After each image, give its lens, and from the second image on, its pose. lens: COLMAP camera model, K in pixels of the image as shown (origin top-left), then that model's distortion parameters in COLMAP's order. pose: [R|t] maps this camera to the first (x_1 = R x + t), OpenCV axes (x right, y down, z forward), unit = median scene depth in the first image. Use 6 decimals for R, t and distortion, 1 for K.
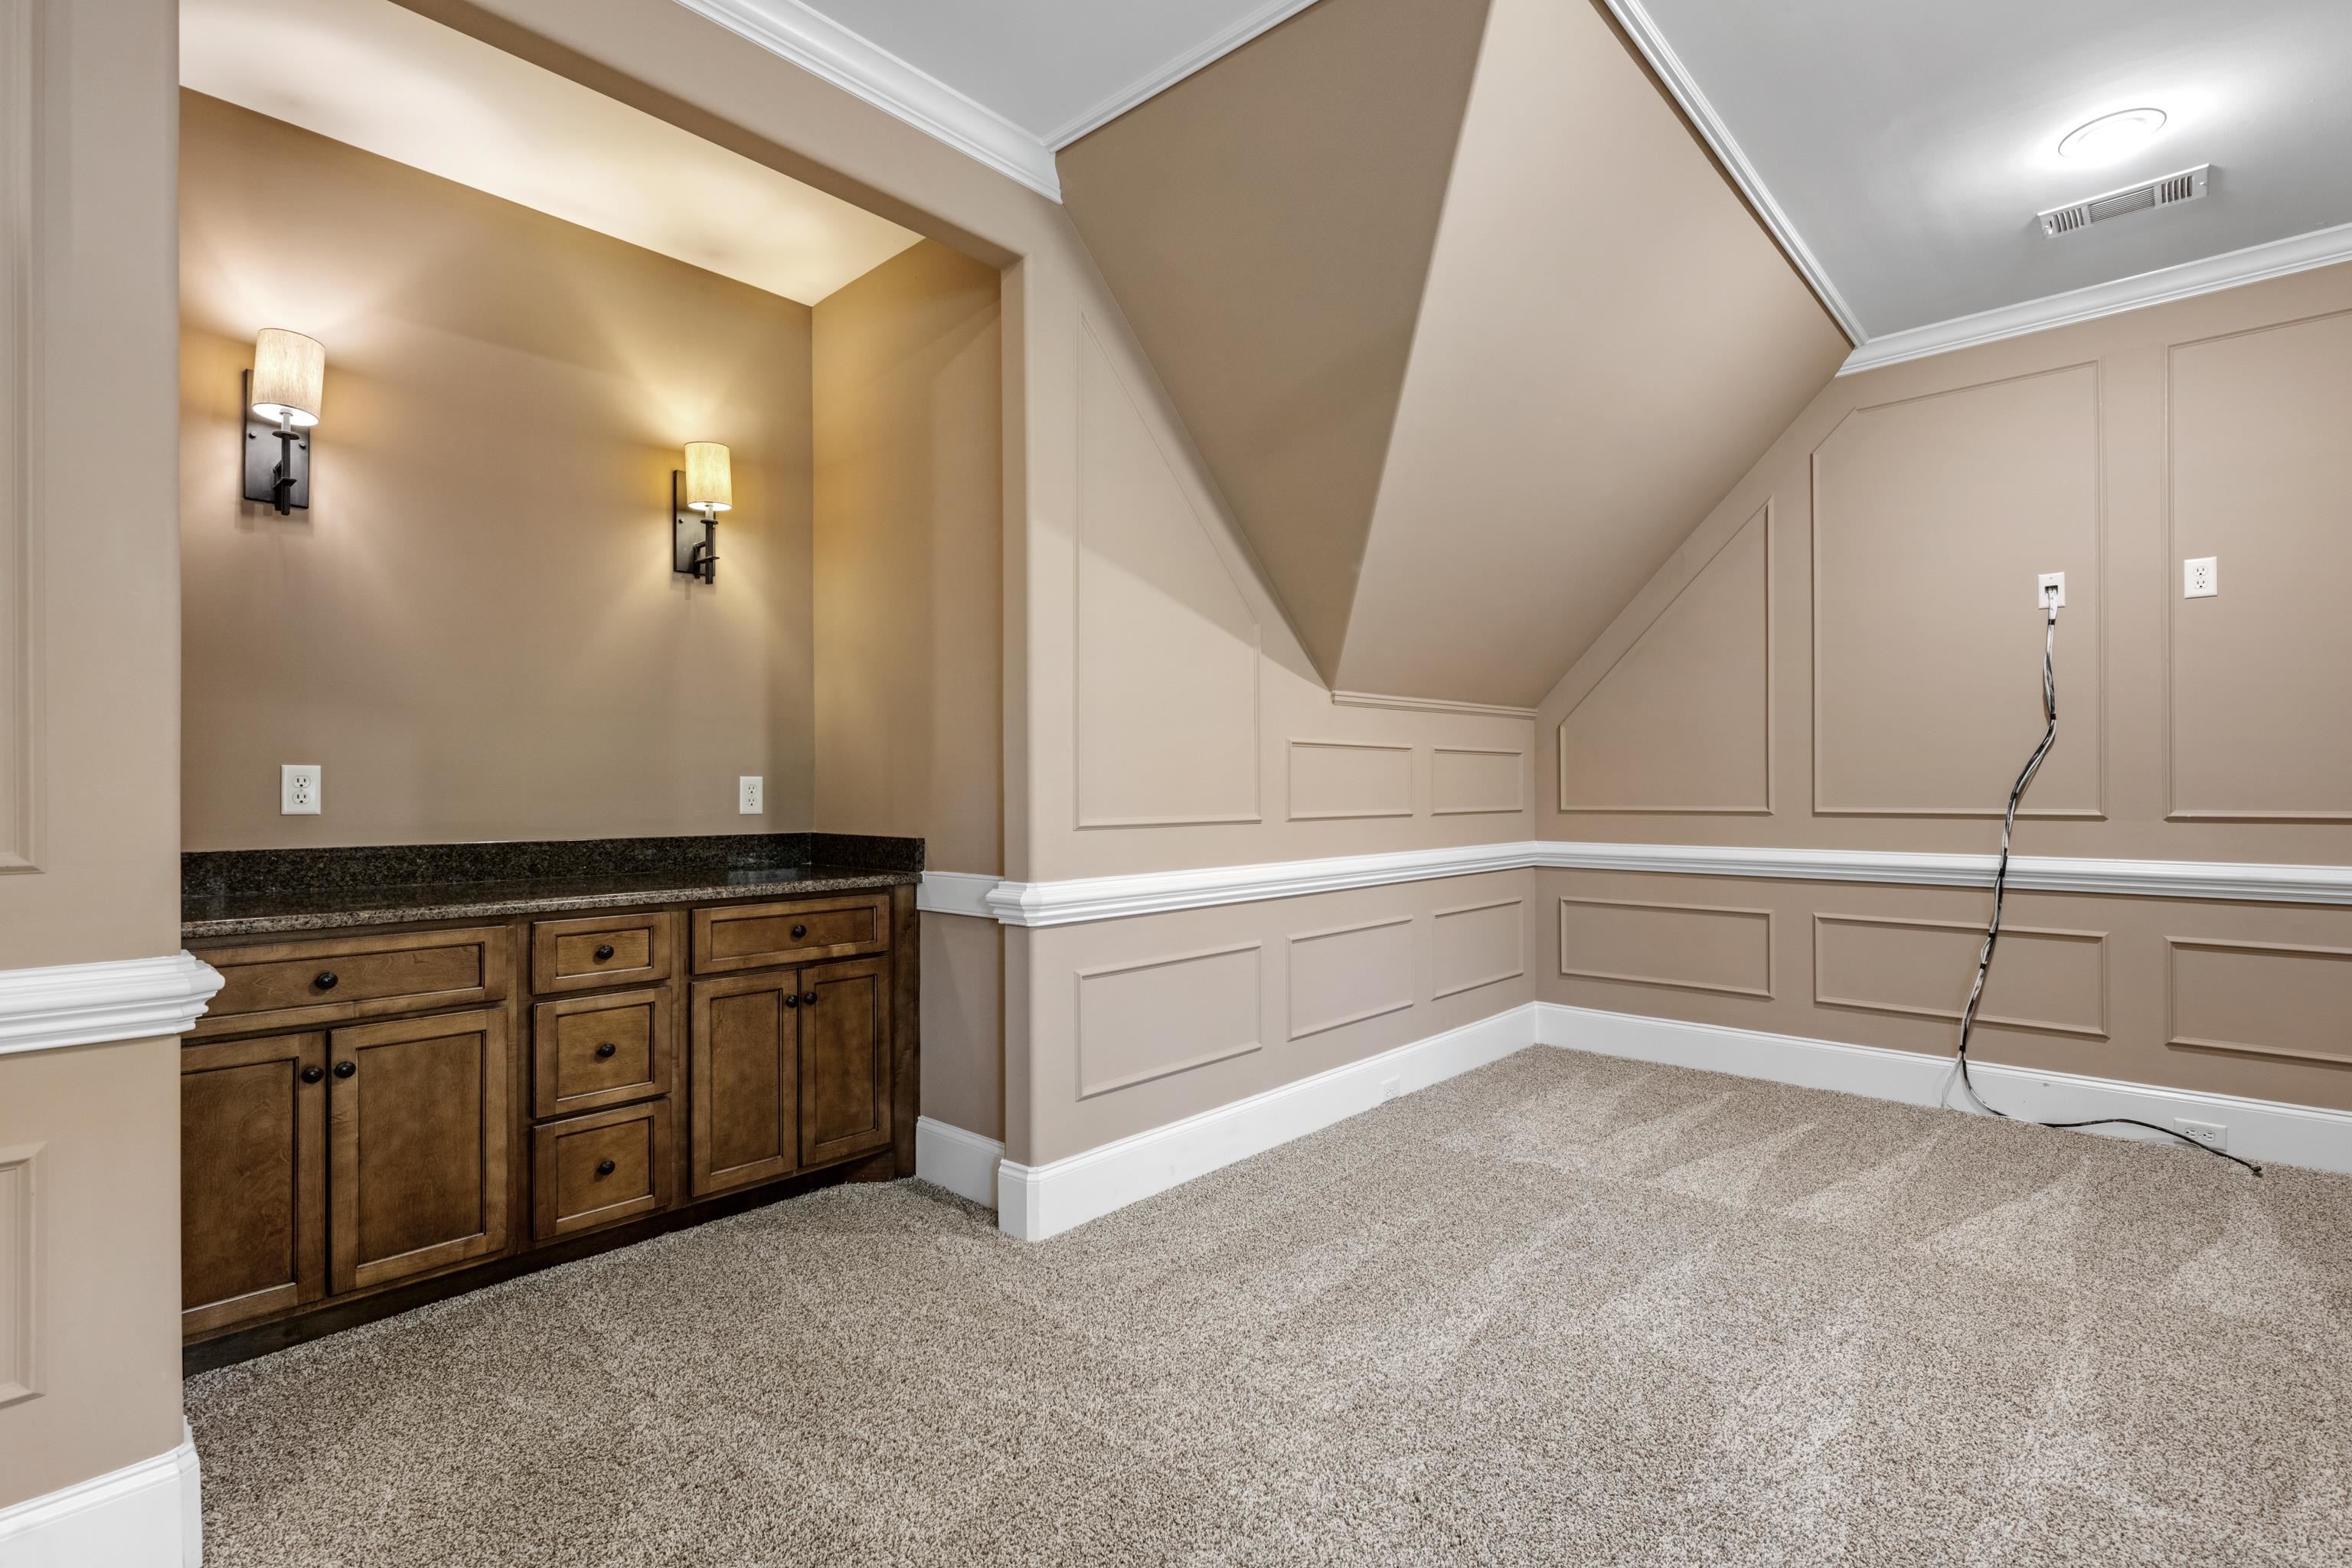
lens RADIAL K [[1082.4, 0, 1182.8], [0, 1082.4, 785.8], [0, 0, 1]] dist [-0.006203, -0.000494]
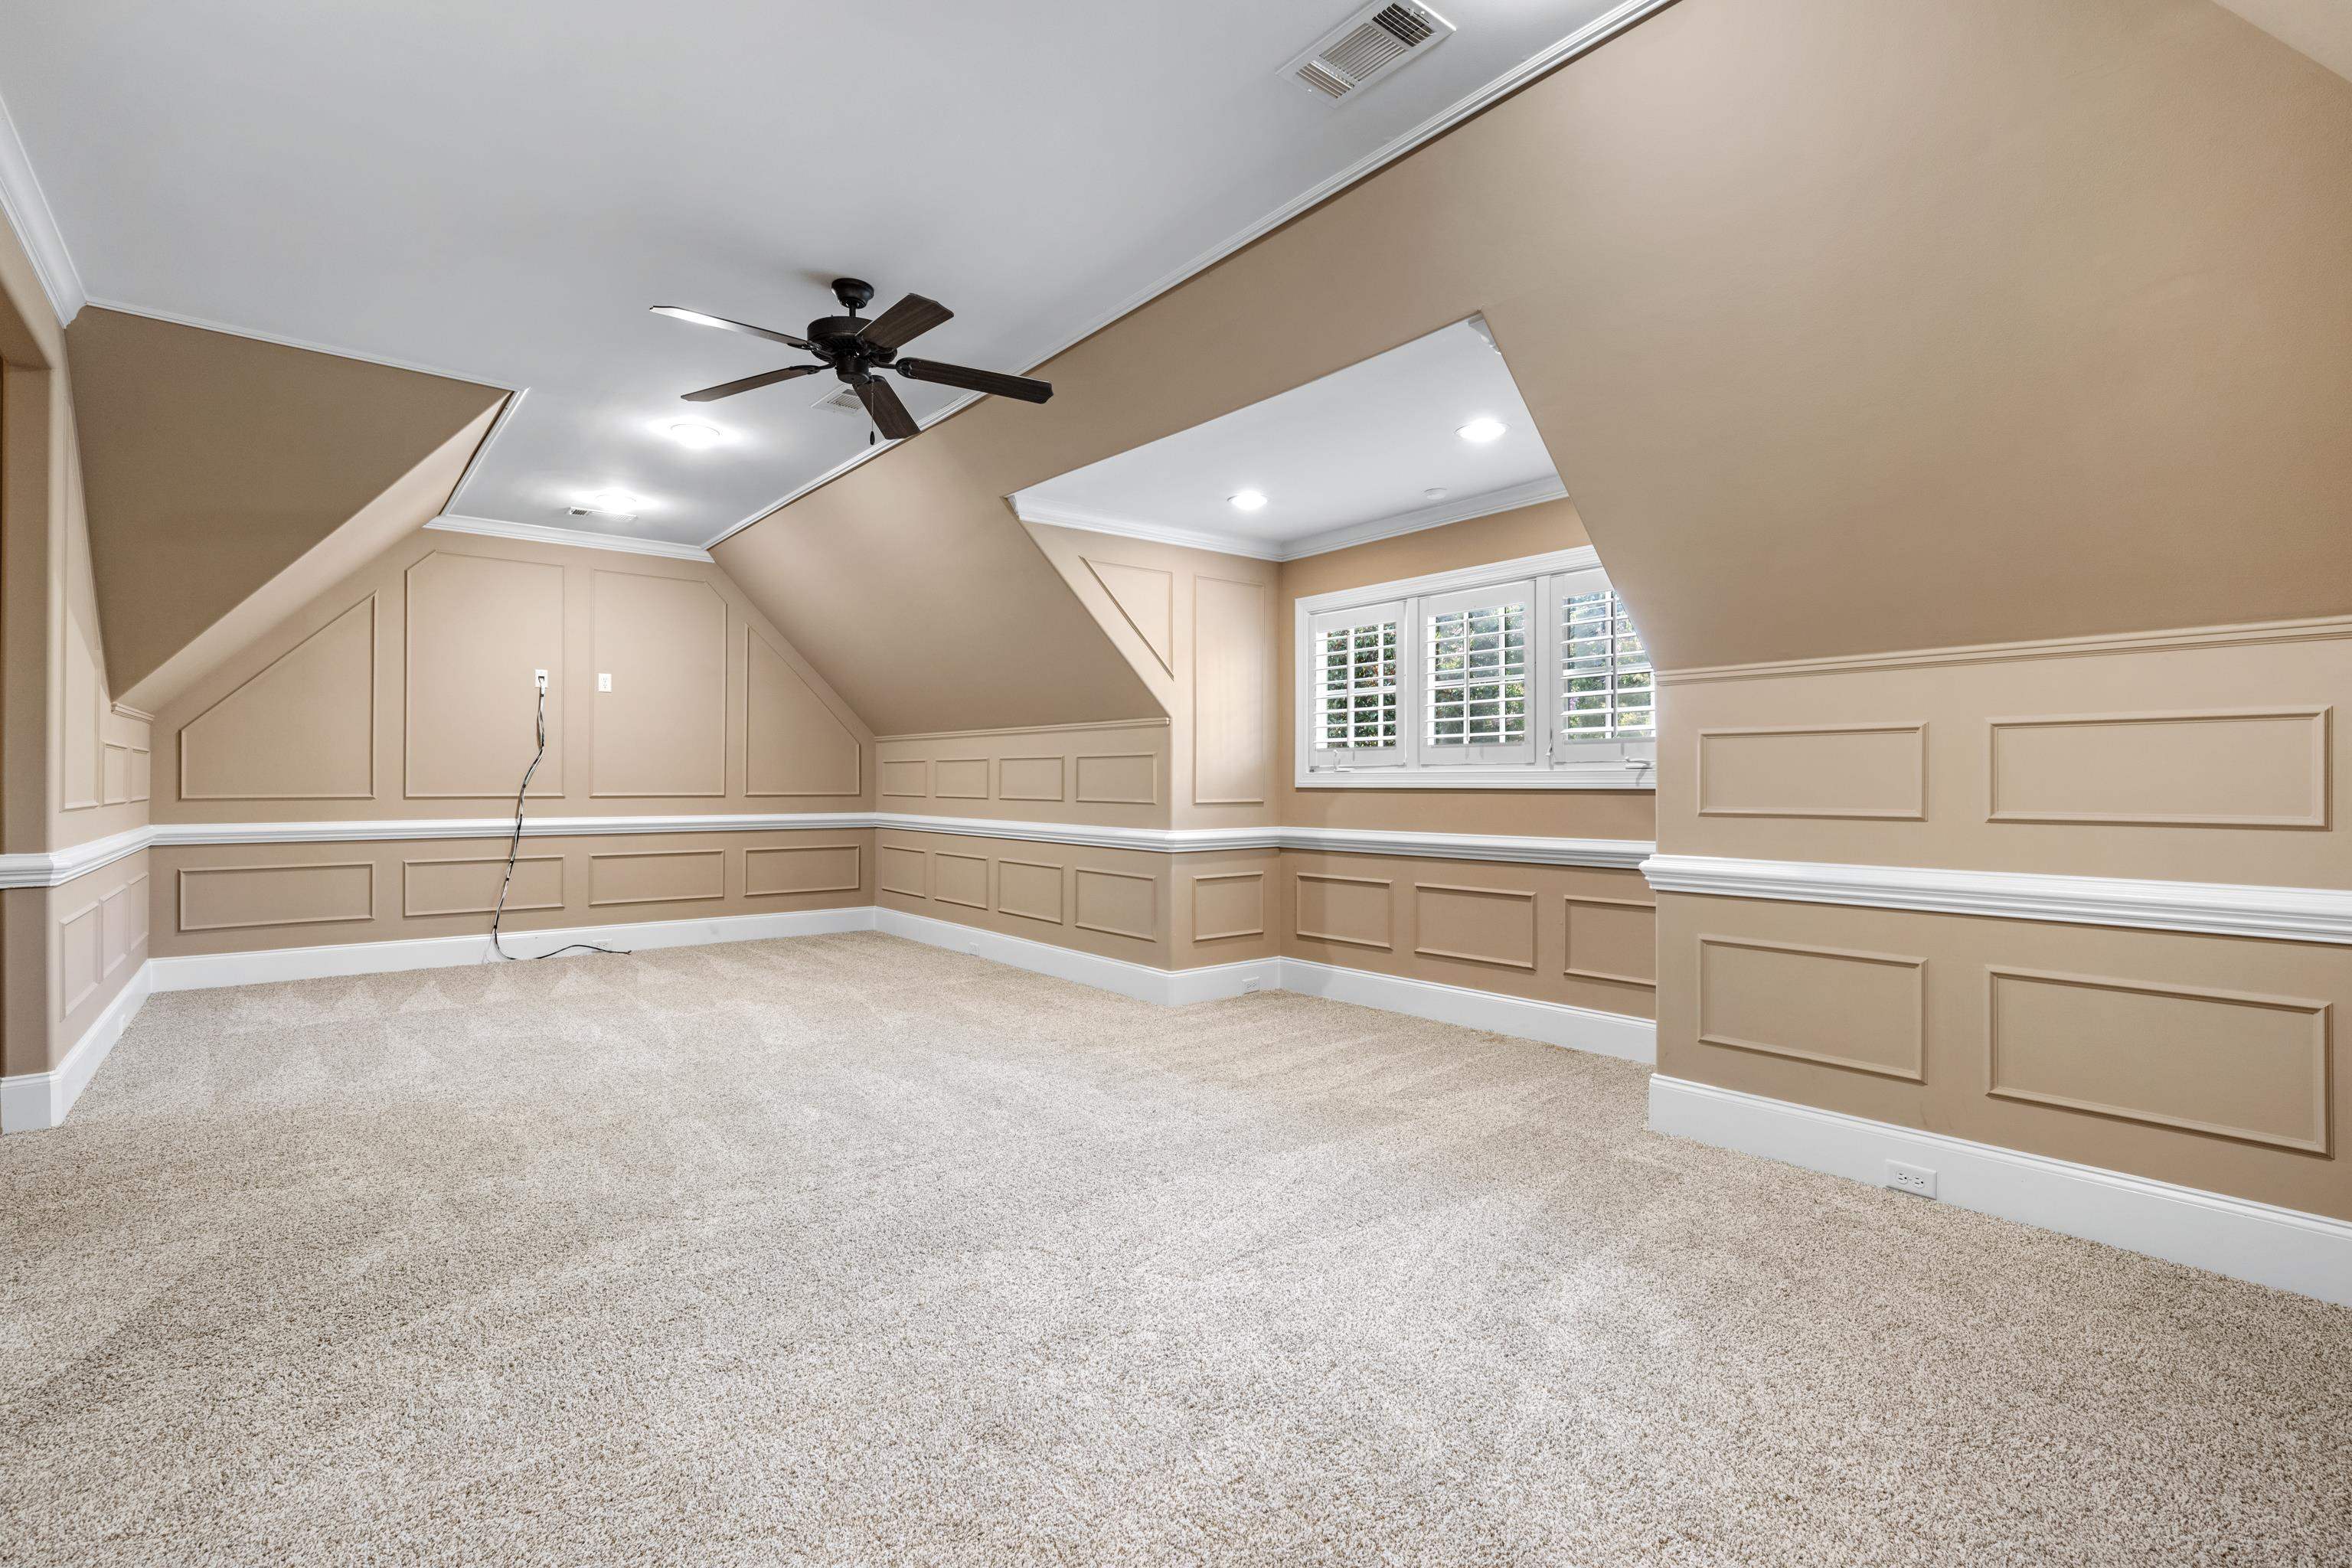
lens RADIAL K [[1082.4, 0, 1179.8], [0, 1082.4, 782.8], [0, 0, 1]] dist [-0.006203, -0.000494]
pose [[0.144816, 0.003522, 0.989452, -0.909135], [-0.007987, 0.999965, -0.002390, -0.001222], [-0.989426, -0.007556, 0.144839, -0.392363]]
